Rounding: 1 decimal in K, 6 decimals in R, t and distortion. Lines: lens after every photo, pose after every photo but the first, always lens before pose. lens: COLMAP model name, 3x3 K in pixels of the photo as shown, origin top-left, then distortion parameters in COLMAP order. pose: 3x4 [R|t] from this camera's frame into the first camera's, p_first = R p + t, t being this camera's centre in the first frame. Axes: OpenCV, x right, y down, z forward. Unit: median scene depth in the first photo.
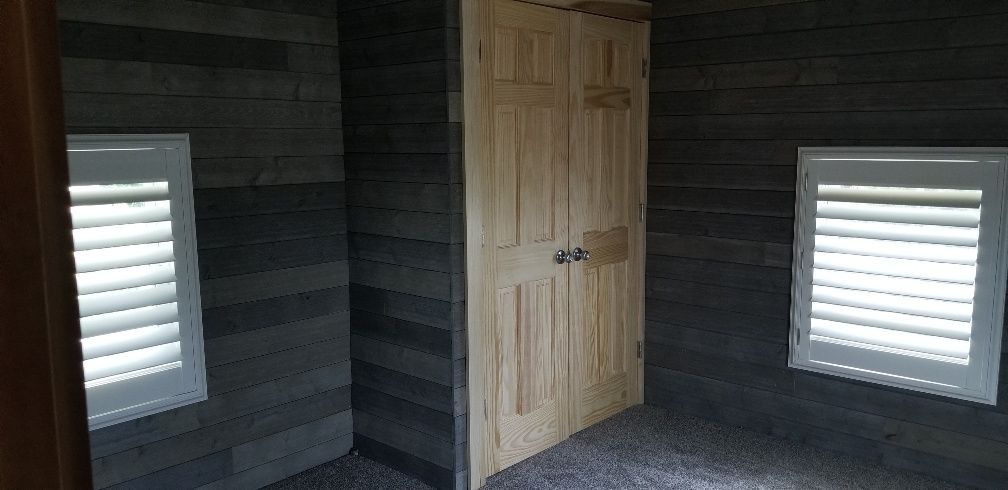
lens RADIAL K [[775.4, 0, 508.6], [0, 775.4, 248.6], [0, 0, 1]] dist [0.106368, -0.182714]
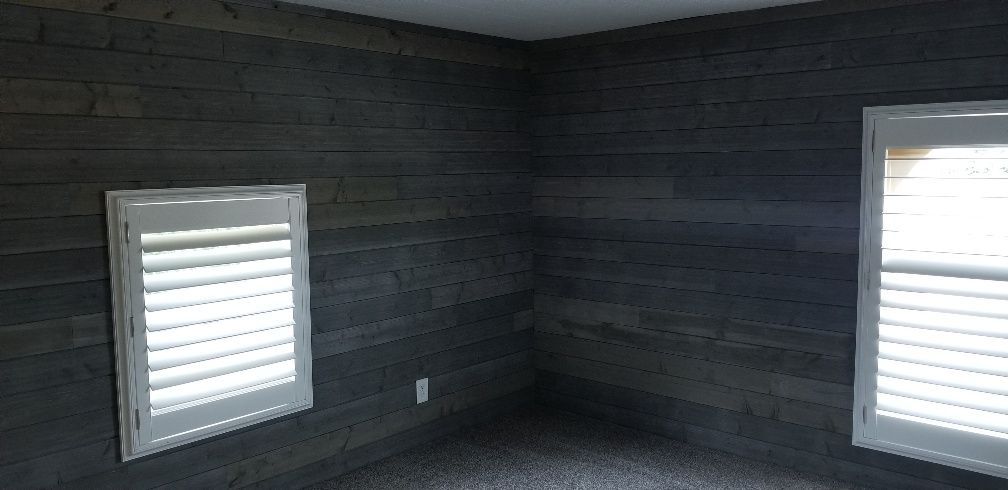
lens RADIAL K [[775.4, 0, 508.6], [0, 775.4, 248.6], [0, 0, 1]] dist [0.106368, -0.182714]
pose [[0.013187, -0.099468, 0.994953, -0.442278], [0.159750, 0.982468, 0.096103, -0.083509], [-0.987069, 0.157677, 0.028846, 0.579852]]
